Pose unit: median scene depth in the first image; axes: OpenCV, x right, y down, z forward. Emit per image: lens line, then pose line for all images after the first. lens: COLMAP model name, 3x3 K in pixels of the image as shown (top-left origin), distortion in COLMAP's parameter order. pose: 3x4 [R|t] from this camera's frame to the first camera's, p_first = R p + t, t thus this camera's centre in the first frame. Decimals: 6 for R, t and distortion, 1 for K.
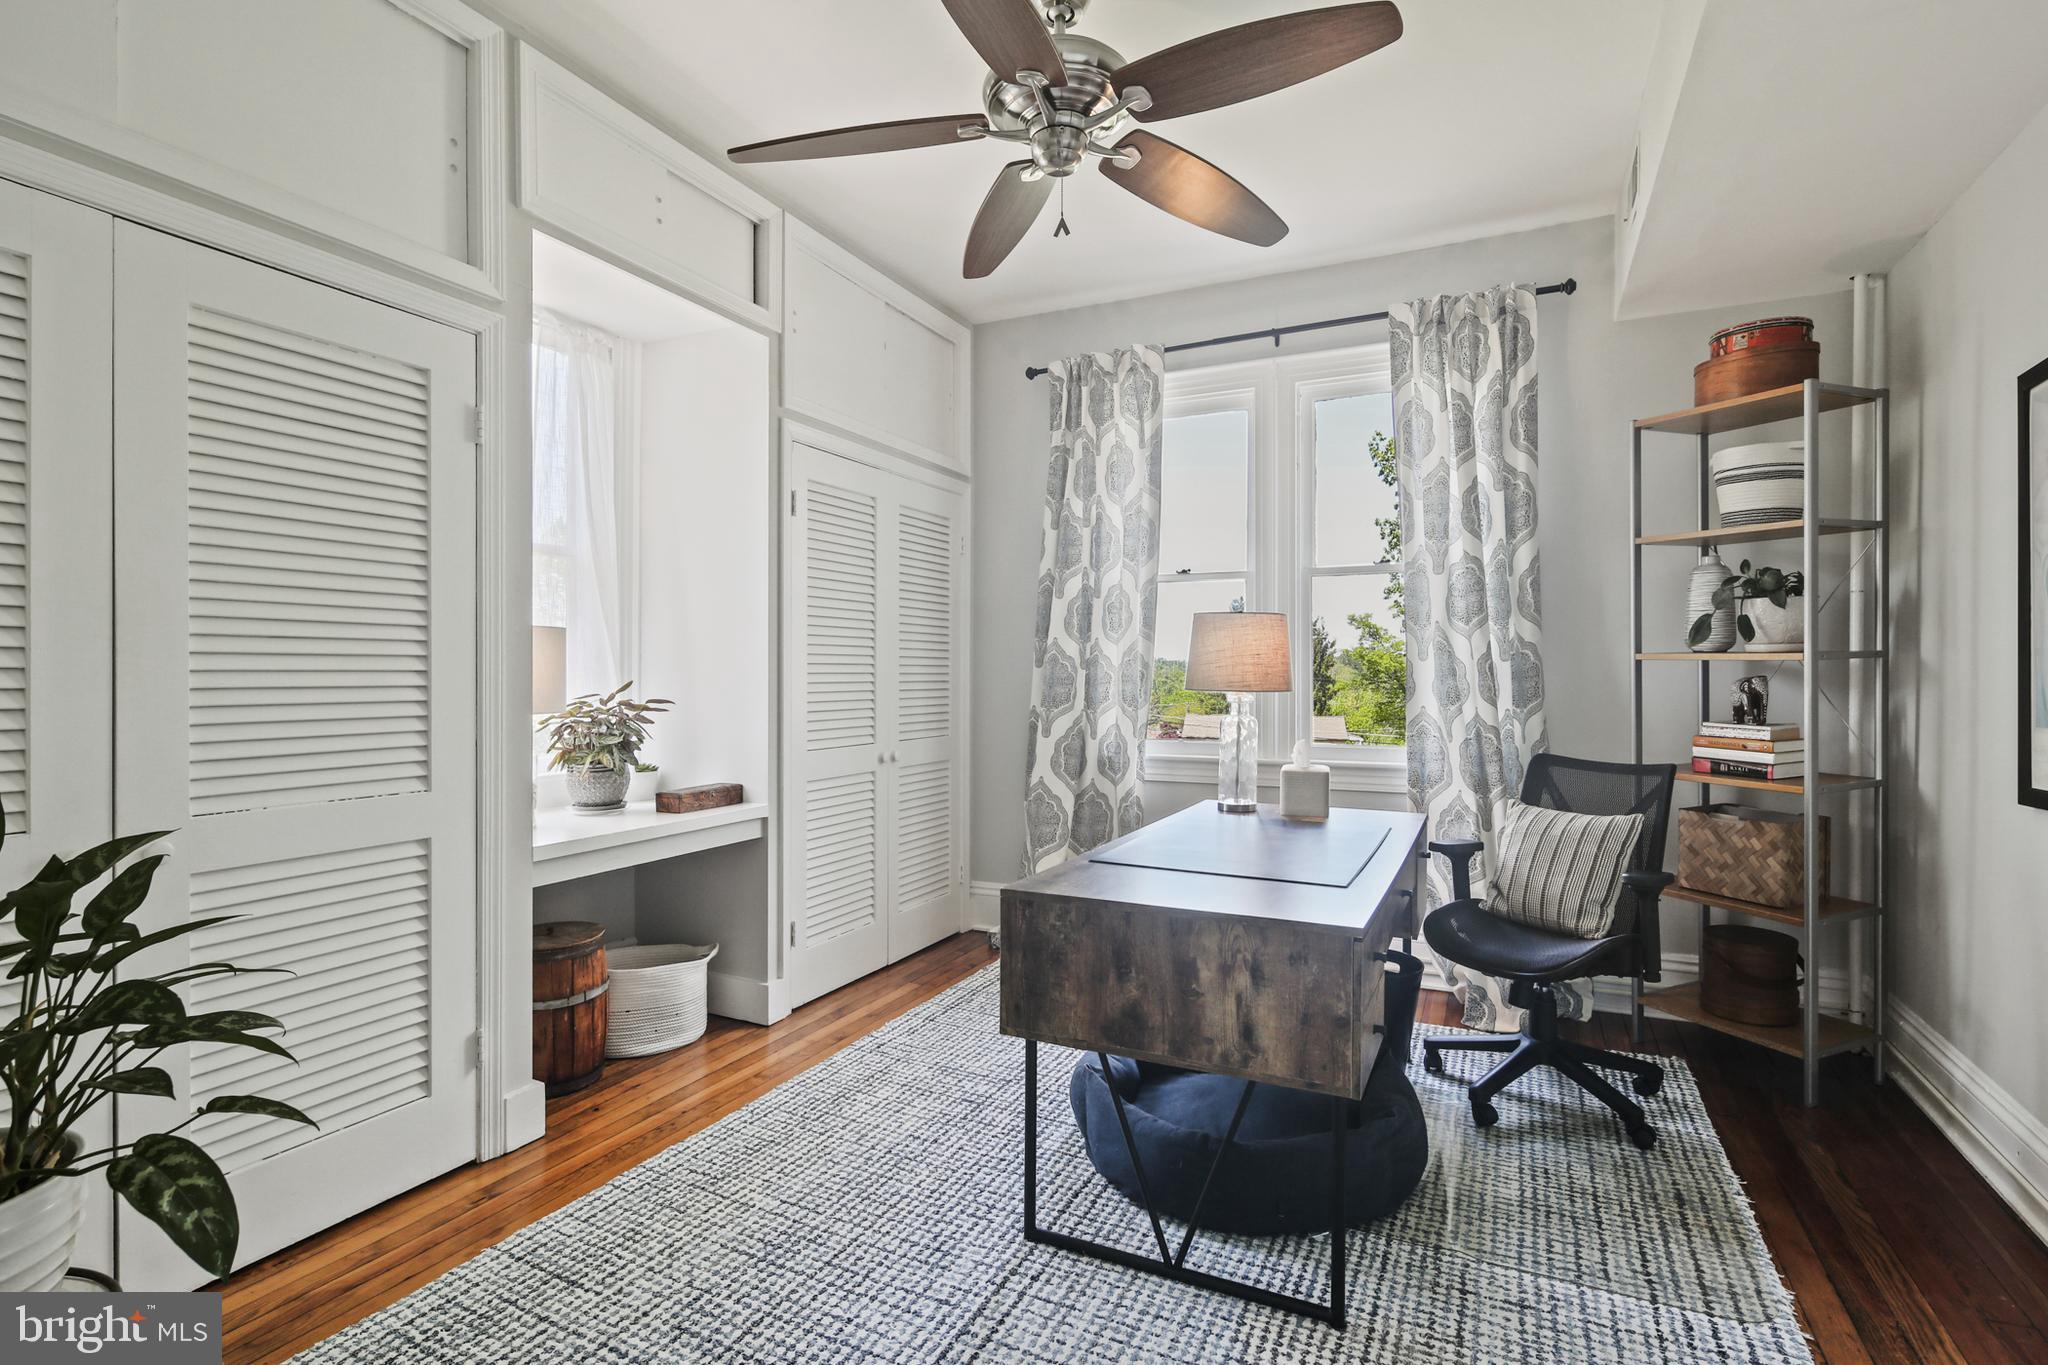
lens RADIAL K [[1007.2, 0, 1027.1], [0, 1007.2, 675.6], [0, 0, 1]] dist [0.002456, -0.000293]
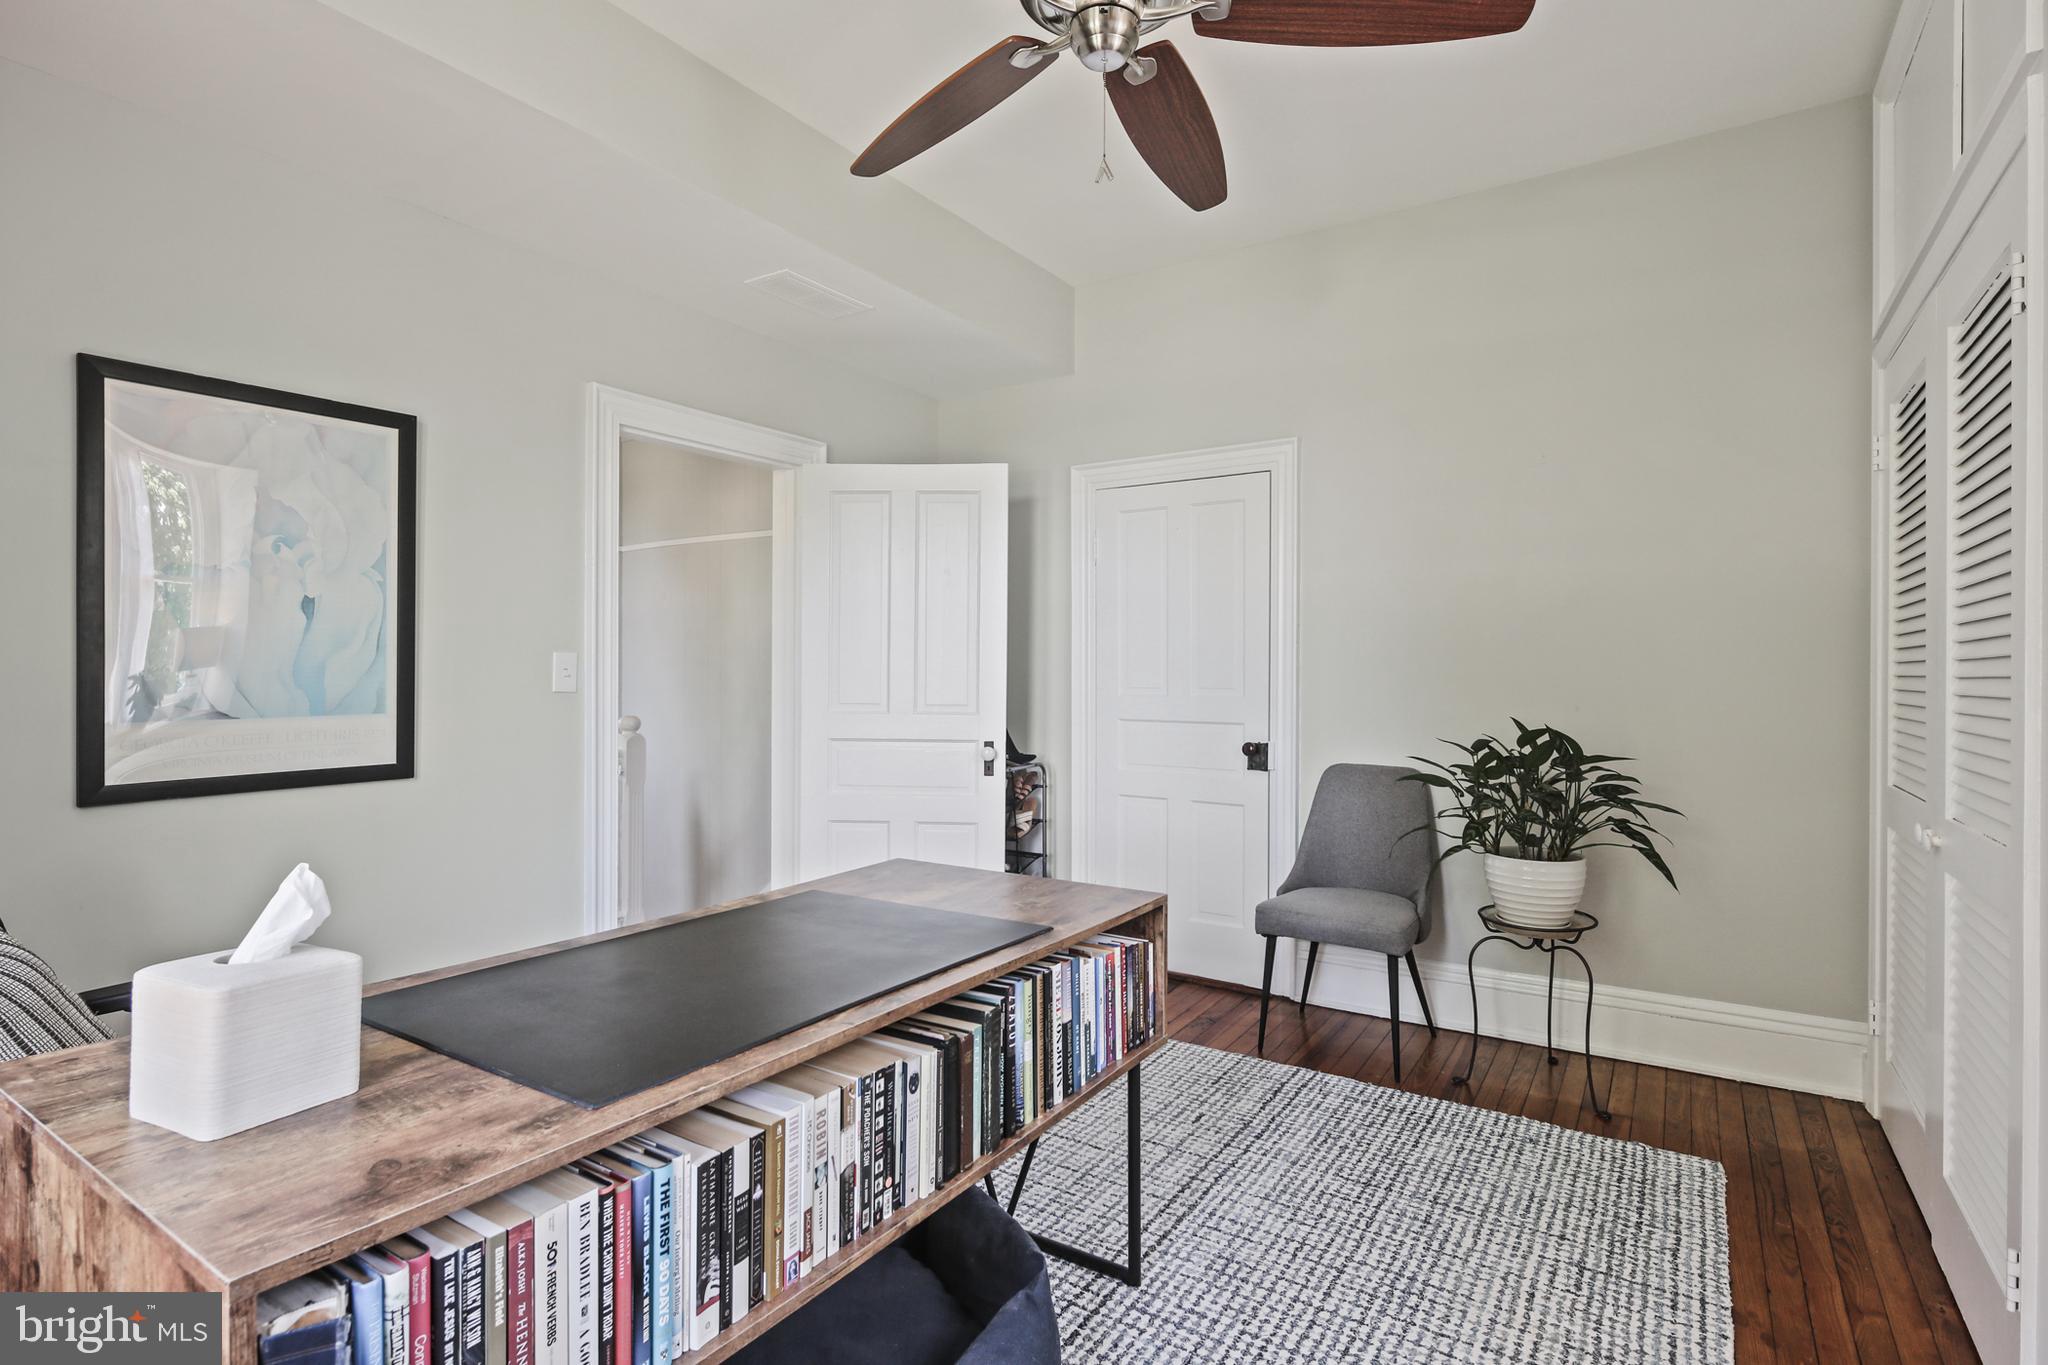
lens RADIAL K [[1007.2, 0, 1027.1], [0, 1007.2, 675.6], [0, 0, 1]] dist [0.002456, -0.000293]
pose [[-0.991507, -0.007141, 0.129857, -0.014948], [-0.007035, 0.999974, 0.001280, -0.001721], [-0.129863, 0.000356, -0.991532, 1.850572]]
